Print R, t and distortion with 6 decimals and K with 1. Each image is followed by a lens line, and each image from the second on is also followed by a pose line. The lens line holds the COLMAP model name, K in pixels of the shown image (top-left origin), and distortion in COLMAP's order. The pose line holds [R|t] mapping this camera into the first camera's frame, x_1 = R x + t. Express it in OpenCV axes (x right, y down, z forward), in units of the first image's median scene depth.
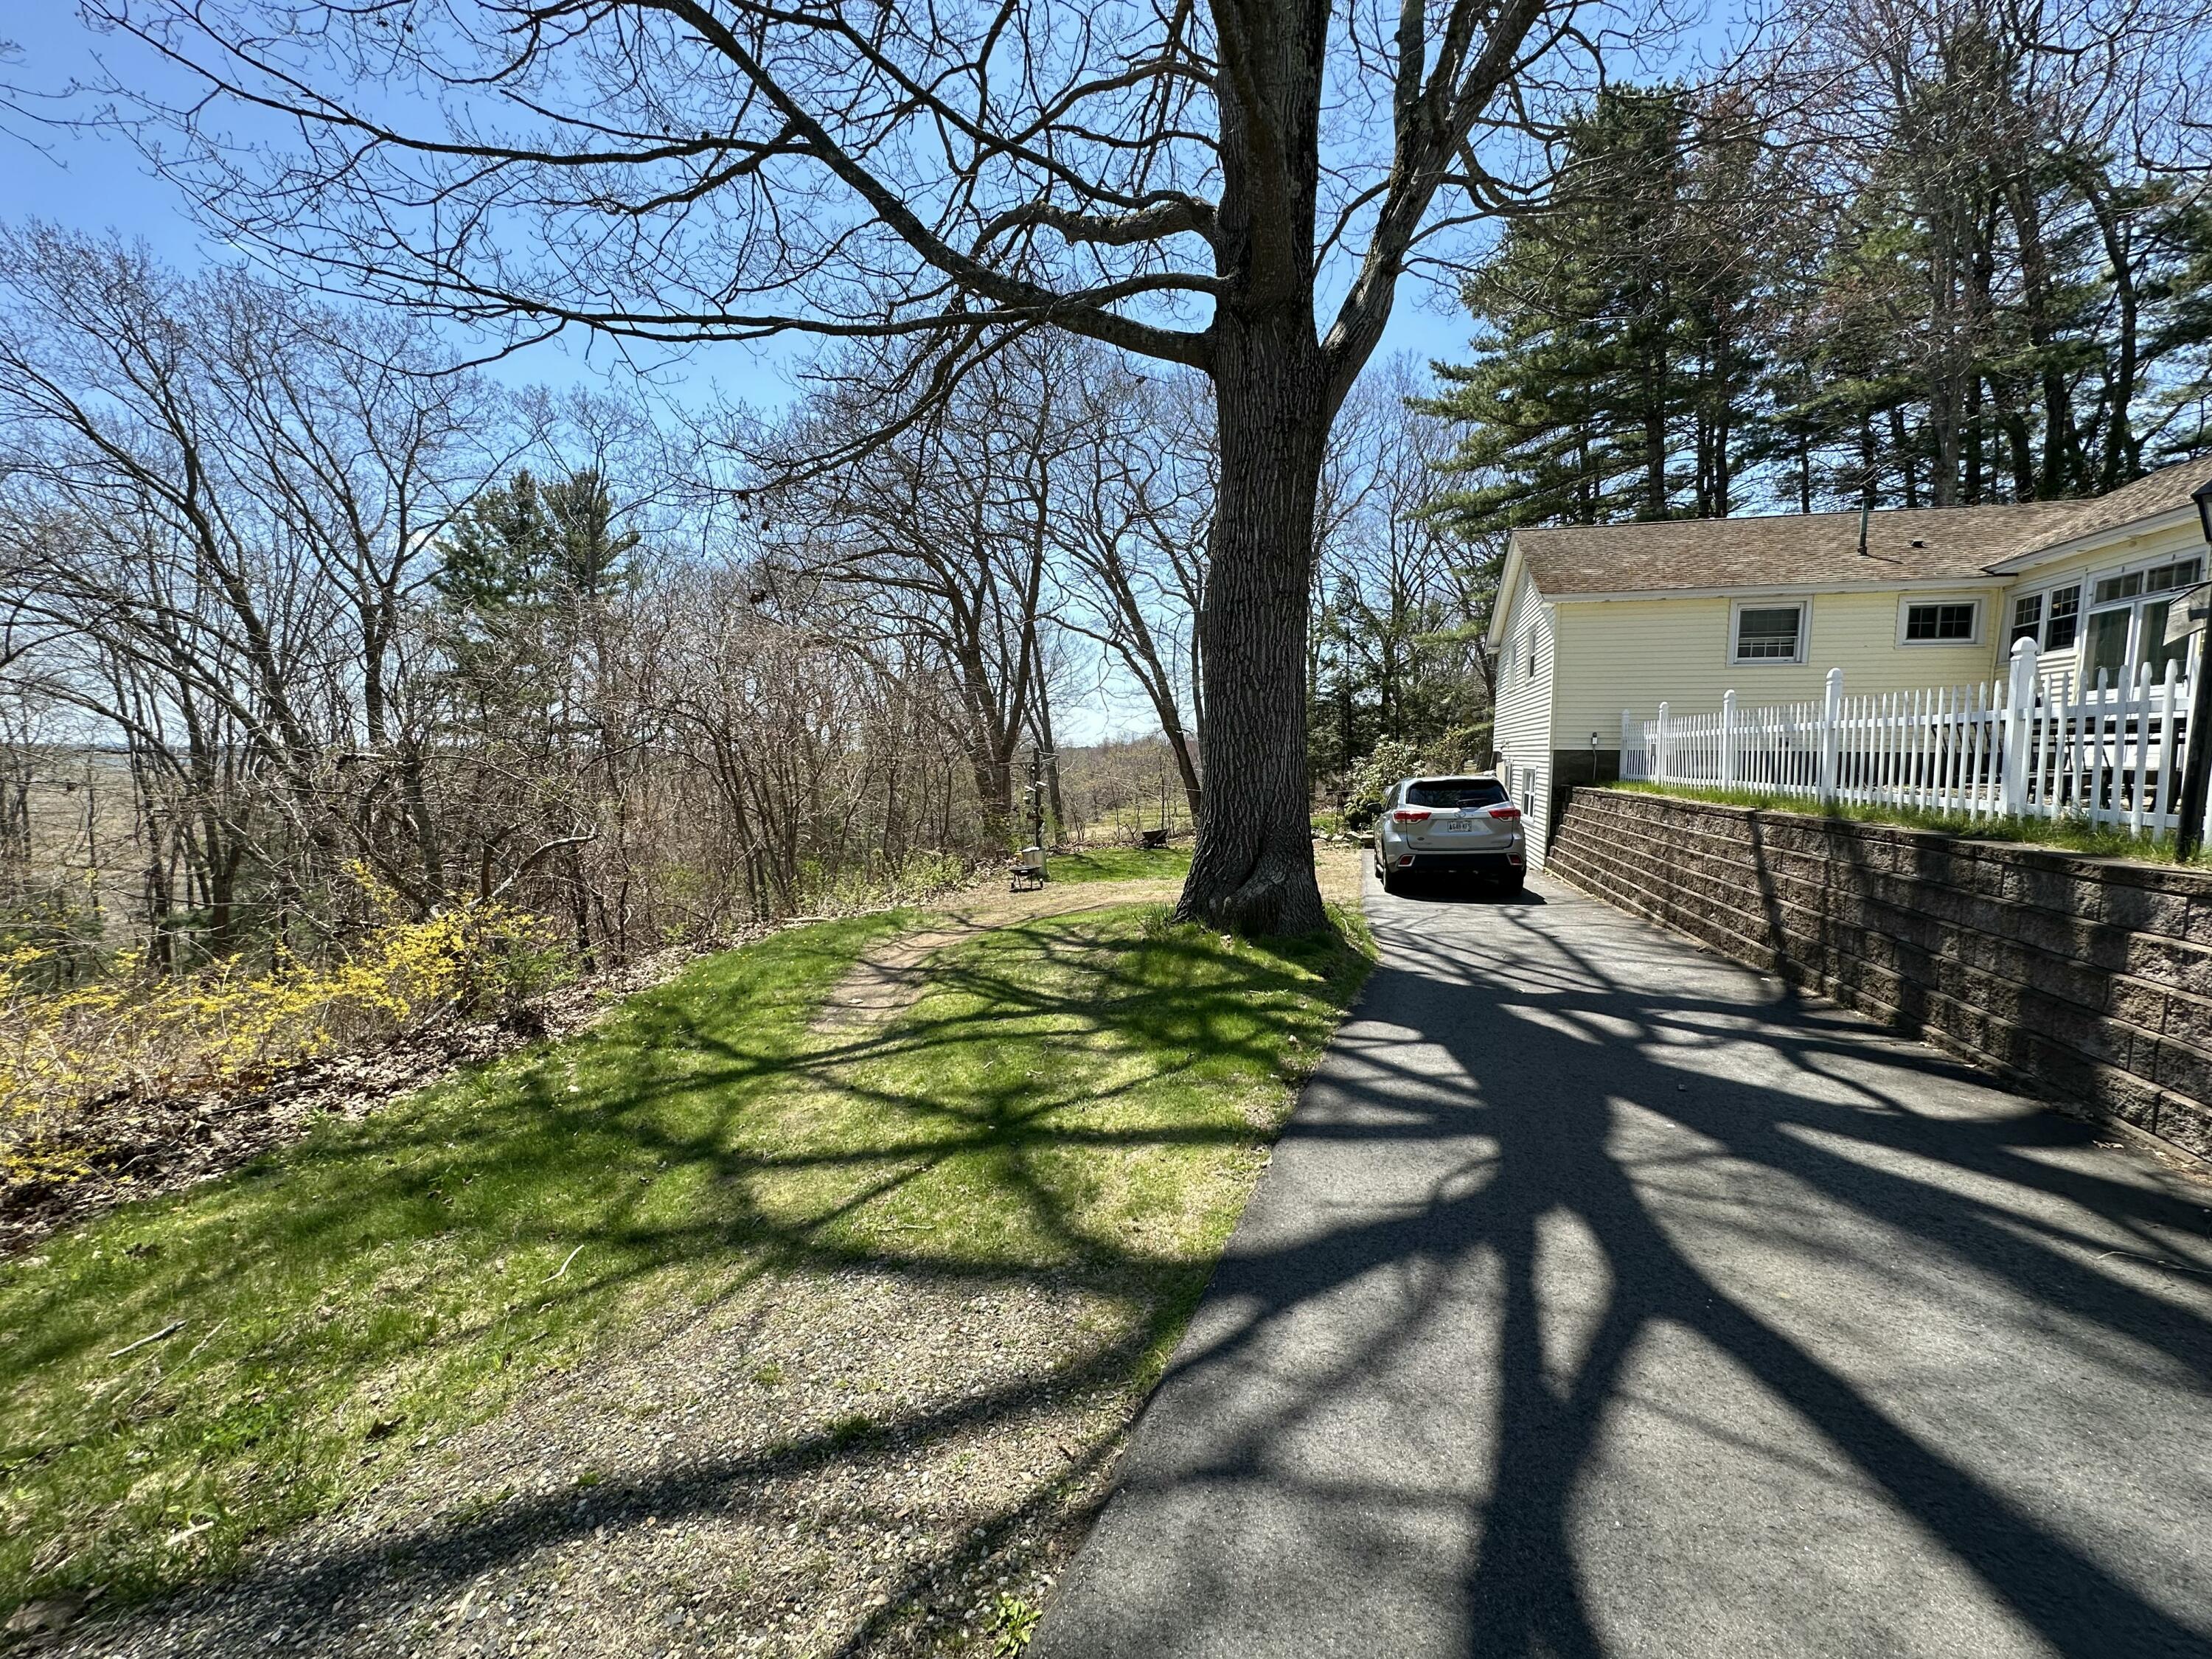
lens RADIAL K [[880.5, 0, 1109.9], [0, 880.5, 829.4], [0, 0, 1]] dist [-0.000554, 0.000402]
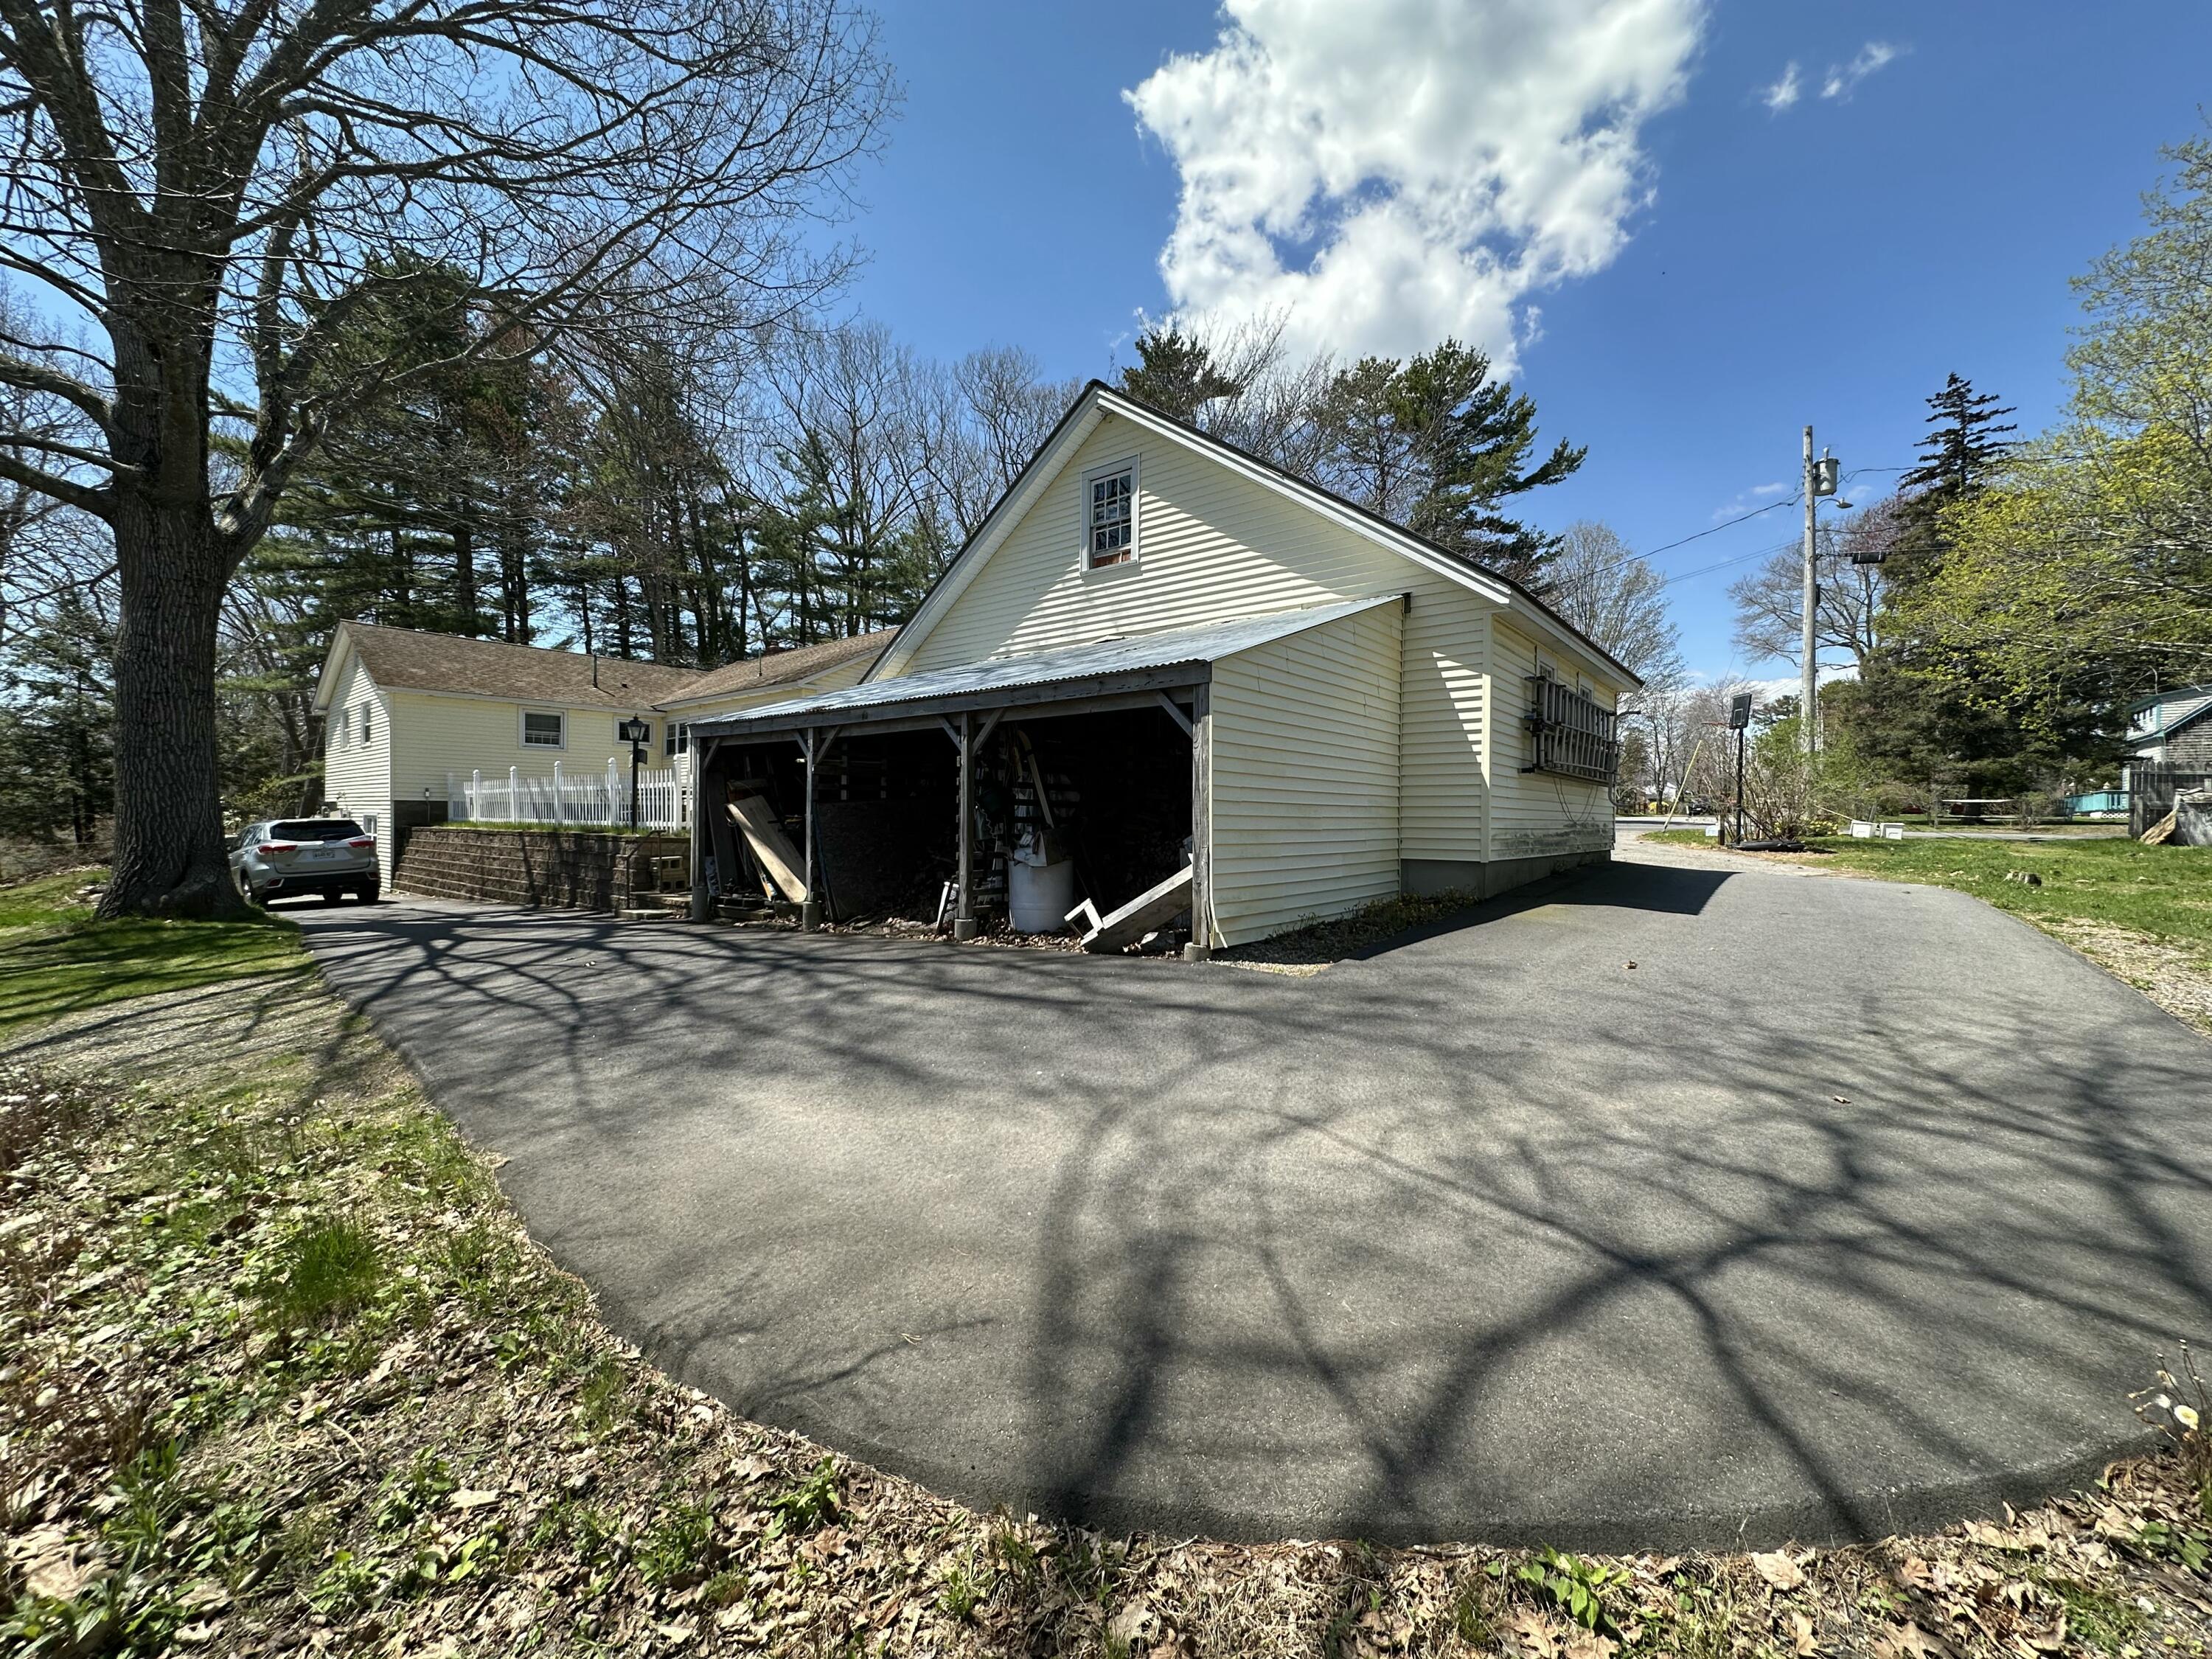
lens RADIAL K [[880.5, 0, 1111.4], [0, 880.5, 825.8], [0, 0, 1]] dist [-0.000554, 0.000402]
pose [[0.389139, -0.013106, 0.921086, -0.366552], [0.073735, 0.997134, -0.016963, 0.062405], [-0.918223, 0.074517, 0.388990, -0.627106]]
